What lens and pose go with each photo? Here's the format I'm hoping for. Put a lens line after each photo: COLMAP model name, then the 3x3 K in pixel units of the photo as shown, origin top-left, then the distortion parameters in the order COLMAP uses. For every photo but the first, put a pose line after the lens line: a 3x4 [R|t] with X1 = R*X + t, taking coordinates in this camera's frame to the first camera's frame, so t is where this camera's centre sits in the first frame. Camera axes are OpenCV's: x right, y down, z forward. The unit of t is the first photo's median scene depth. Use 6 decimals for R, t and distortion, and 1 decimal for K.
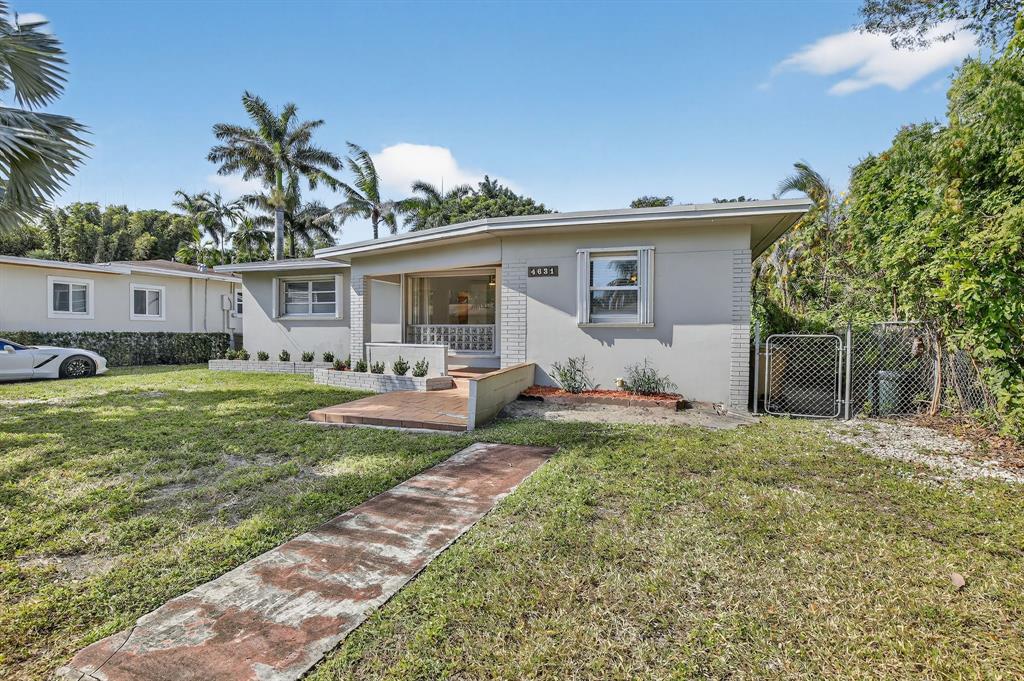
lens RADIAL K [[485.0, 0, 521.2], [0, 485.0, 322.4], [0, 0, 1]] dist [-0.017108, 0.000185]
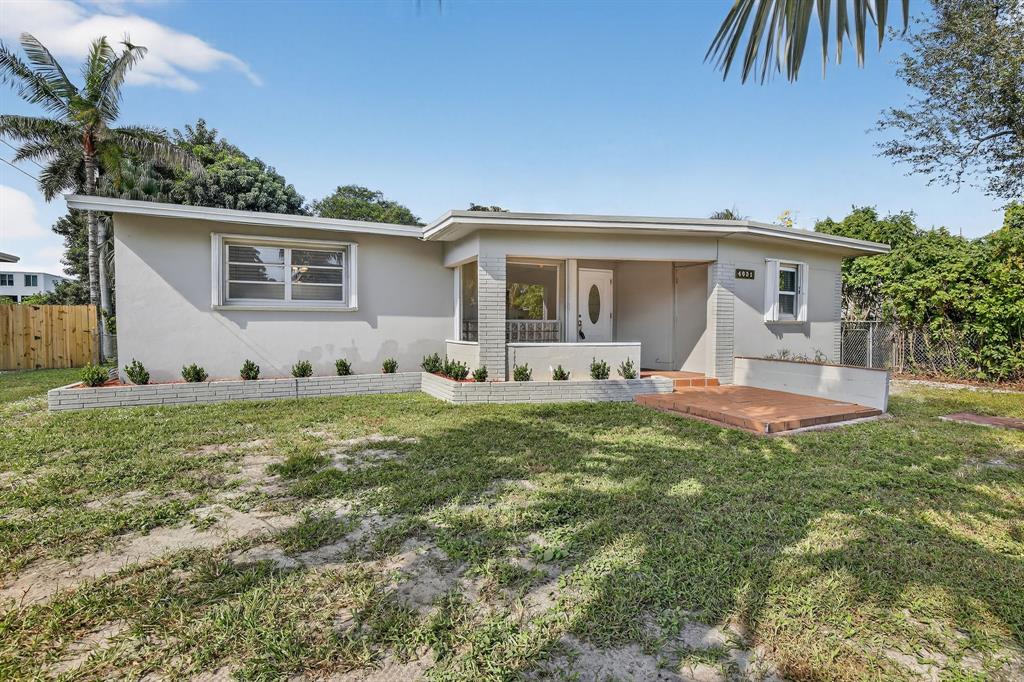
lens RADIAL K [[485.0, 0, 521.2], [0, 485.0, 322.9], [0, 0, 1]] dist [-0.017108, 0.000185]
pose [[0.697407, -0.004785, 0.716659, -1.095834], [-0.013266, 0.999720, 0.019584, -0.006909], [-0.716552, -0.023166, 0.697148, 0.574660]]
